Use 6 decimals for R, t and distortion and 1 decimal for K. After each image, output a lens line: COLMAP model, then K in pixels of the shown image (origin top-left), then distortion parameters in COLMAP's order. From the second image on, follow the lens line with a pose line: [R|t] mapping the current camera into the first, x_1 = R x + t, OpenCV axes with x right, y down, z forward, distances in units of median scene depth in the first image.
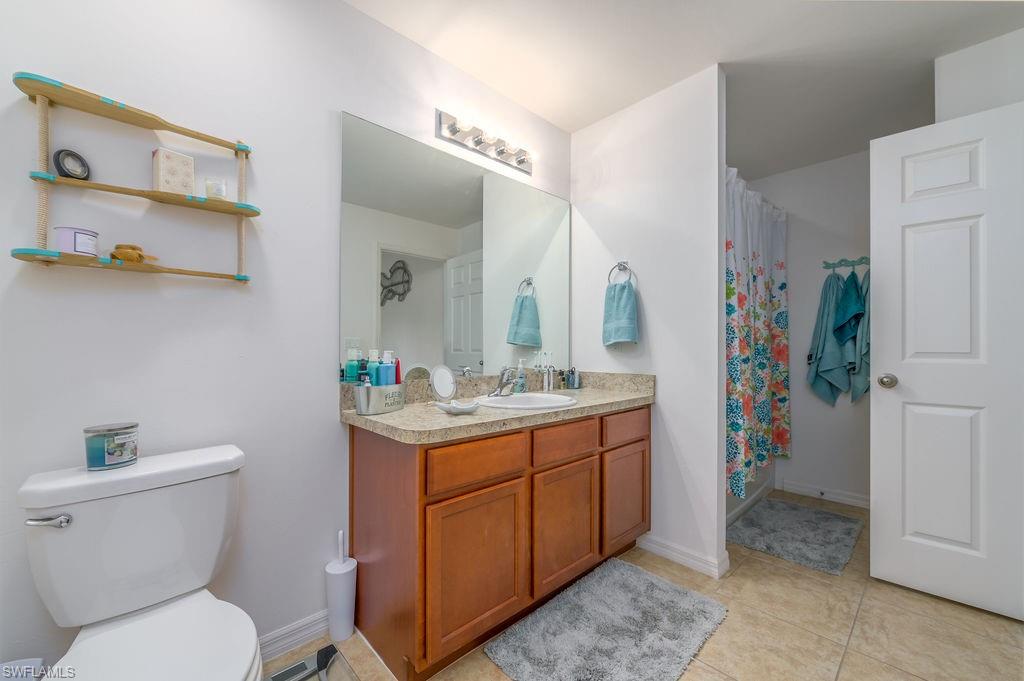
lens RADIAL K [[404.4, 0, 511.9], [0, 404.4, 343.9], [0, 0, 1]] dist [-0.001062, -0.000598]
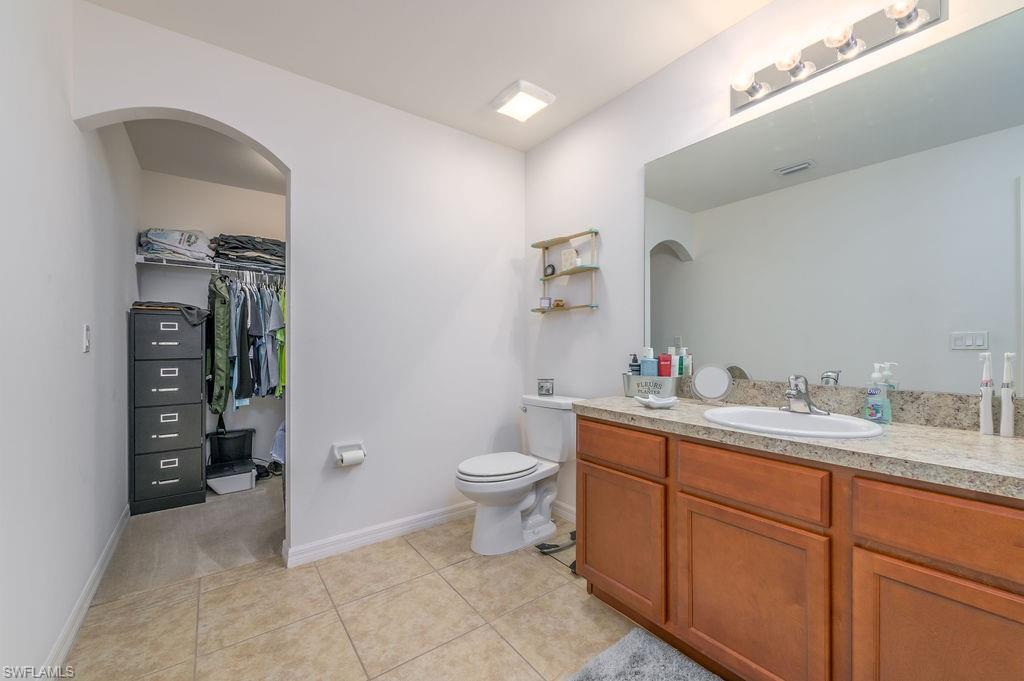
lens RADIAL K [[404.4, 0, 511.9], [0, 404.4, 343.9], [0, 0, 1]] dist [-0.001062, -0.000598]
pose [[-0.110040, -0.004904, -0.993915, 1.038929], [0.008967, 0.999942, -0.005926, 0.008598], [0.993887, -0.009564, -0.109990, 0.800218]]
